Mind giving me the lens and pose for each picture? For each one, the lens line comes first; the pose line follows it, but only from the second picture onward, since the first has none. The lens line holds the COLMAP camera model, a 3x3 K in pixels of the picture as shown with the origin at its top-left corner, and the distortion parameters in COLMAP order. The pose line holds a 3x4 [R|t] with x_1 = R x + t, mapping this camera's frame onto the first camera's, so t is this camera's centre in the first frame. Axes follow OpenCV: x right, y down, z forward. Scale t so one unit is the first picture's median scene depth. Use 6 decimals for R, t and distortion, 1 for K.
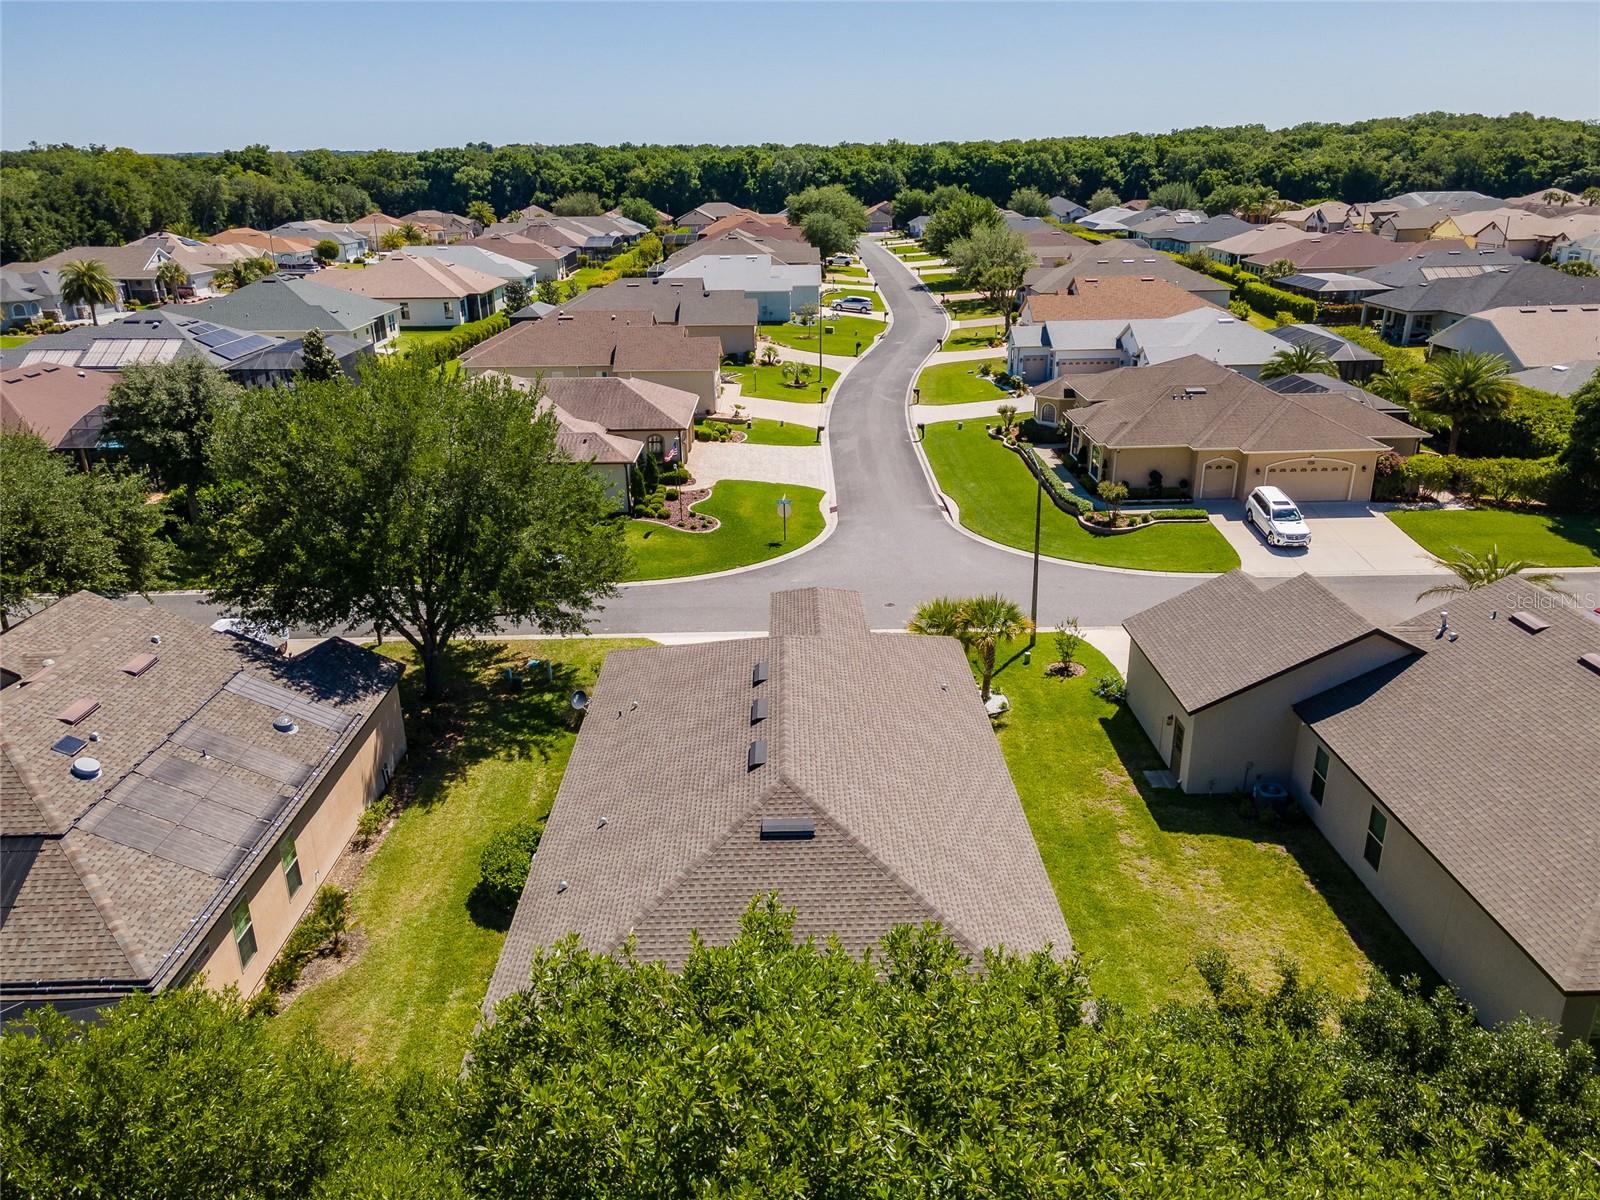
lens RADIAL K [[1153.1, 0, 800.0], [0, 1153.1, 600.0], [0, 0, 1]] dist [0.023420, 0.000268]
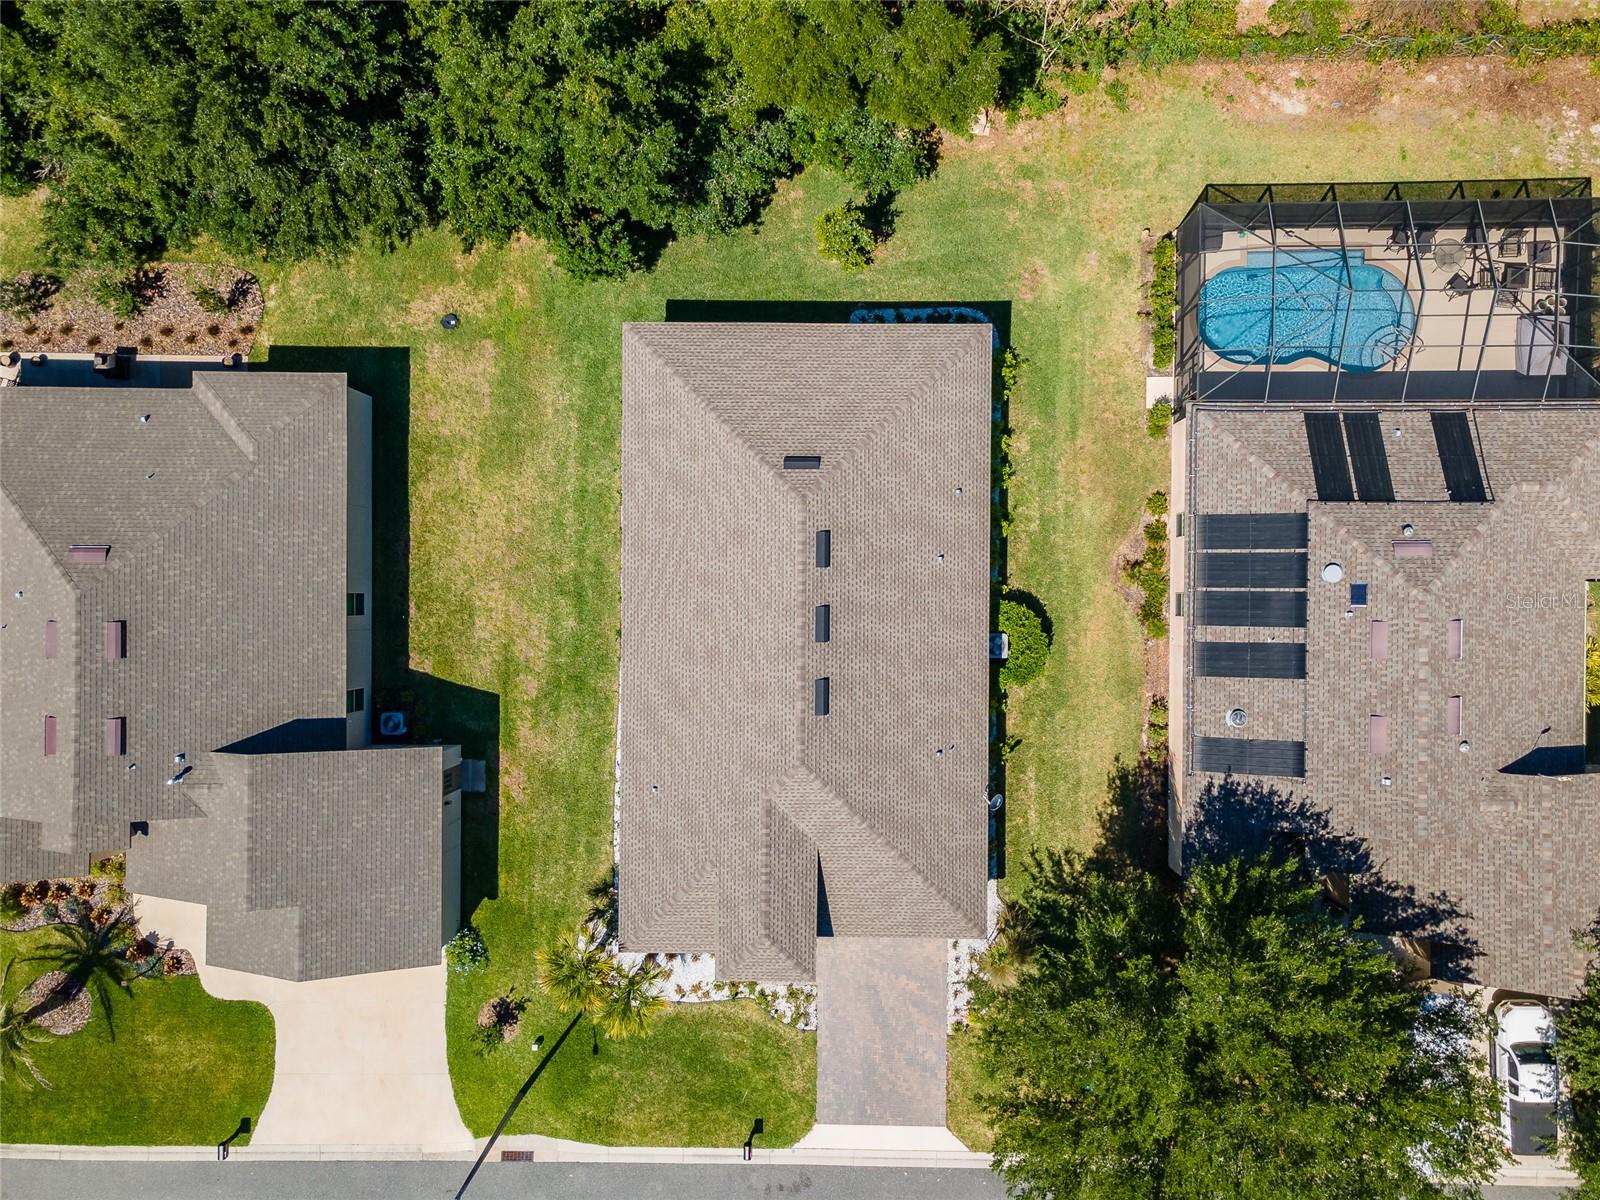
lens RADIAL K [[1153.1, 0, 800.0], [0, 1153.1, 600.0], [0, 0, 1]] dist [0.023420, 0.000268]
pose [[-0.999575, -0.014572, 0.025253, -0.020703], [0.028754, -0.349395, 0.936534, -0.538733], [-0.004824, 0.936862, 0.349666, 0.289151]]
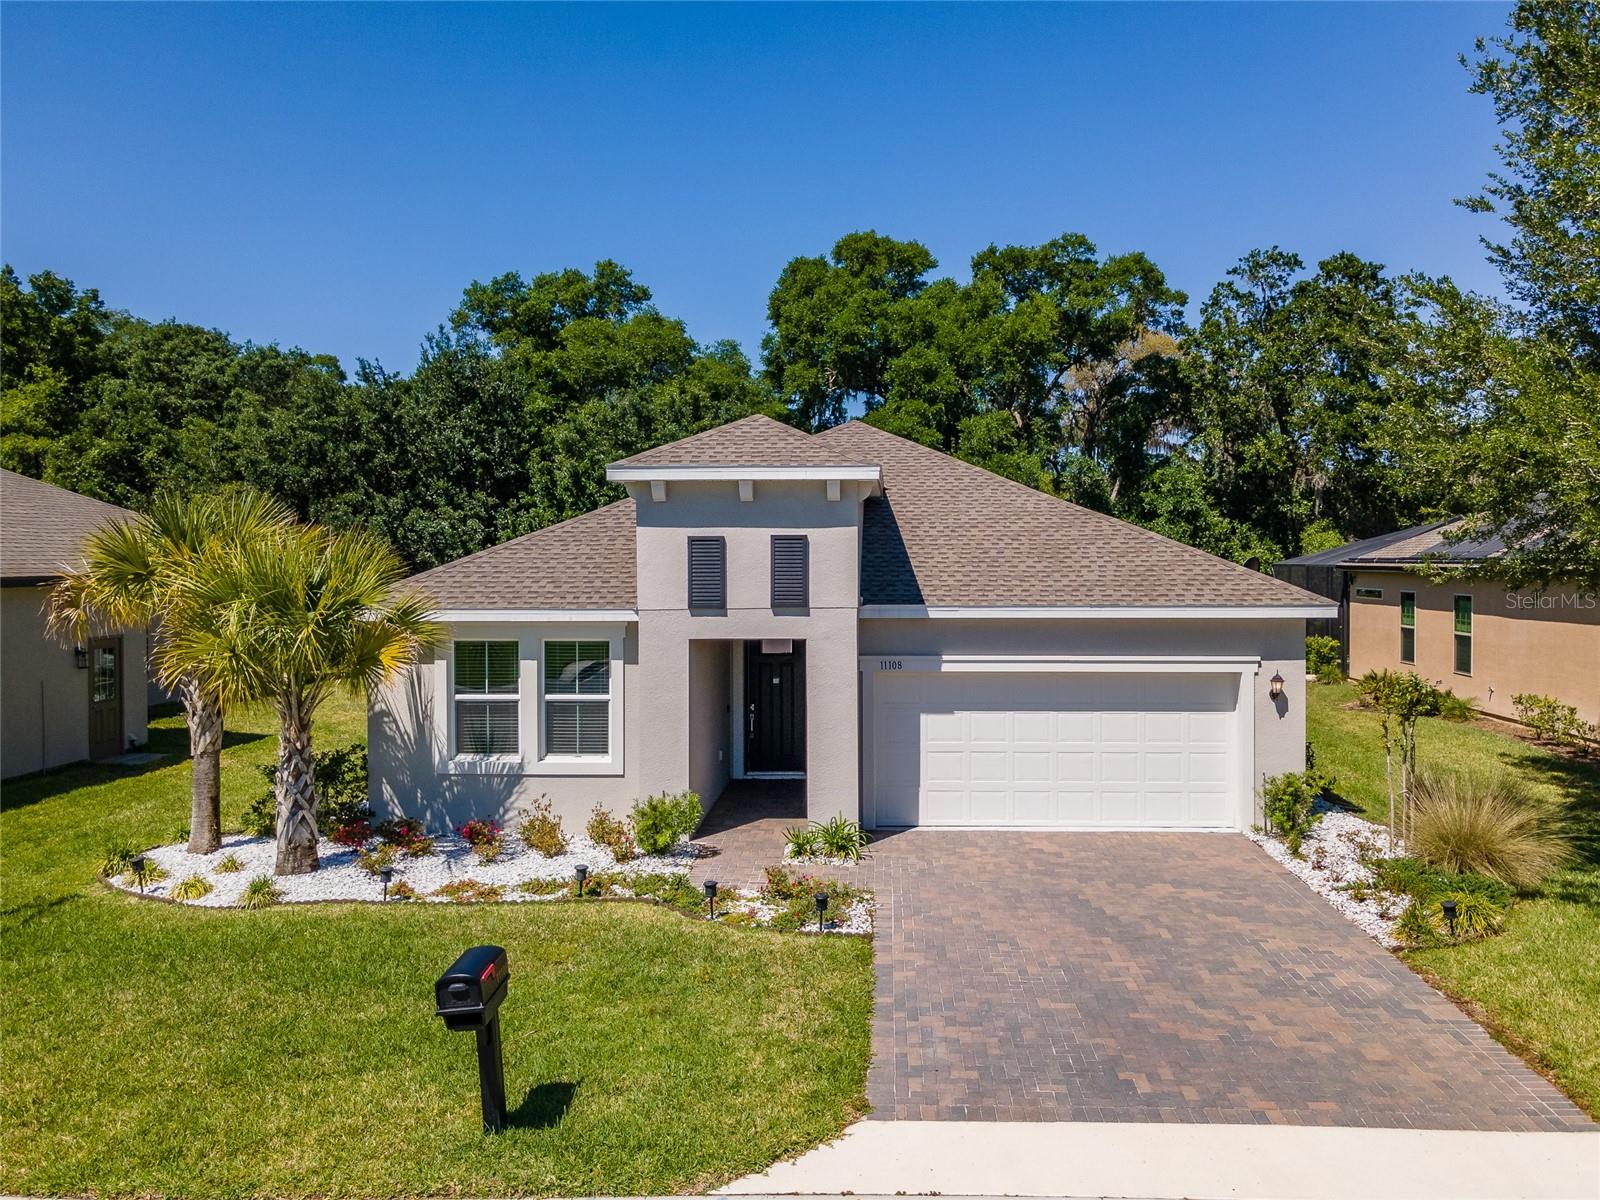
lens RADIAL K [[1193.4, 0, 858.9], [0, 1193.4, 598.4], [0, 0, 1]] dist [0.005493, 0.000973]
pose [[-0.999508, 0.009413, 0.029903, -0.021106], [0.020242, 0.922152, 0.386298, -0.080177], [-0.023939, 0.386714, -0.921889, 0.948869]]
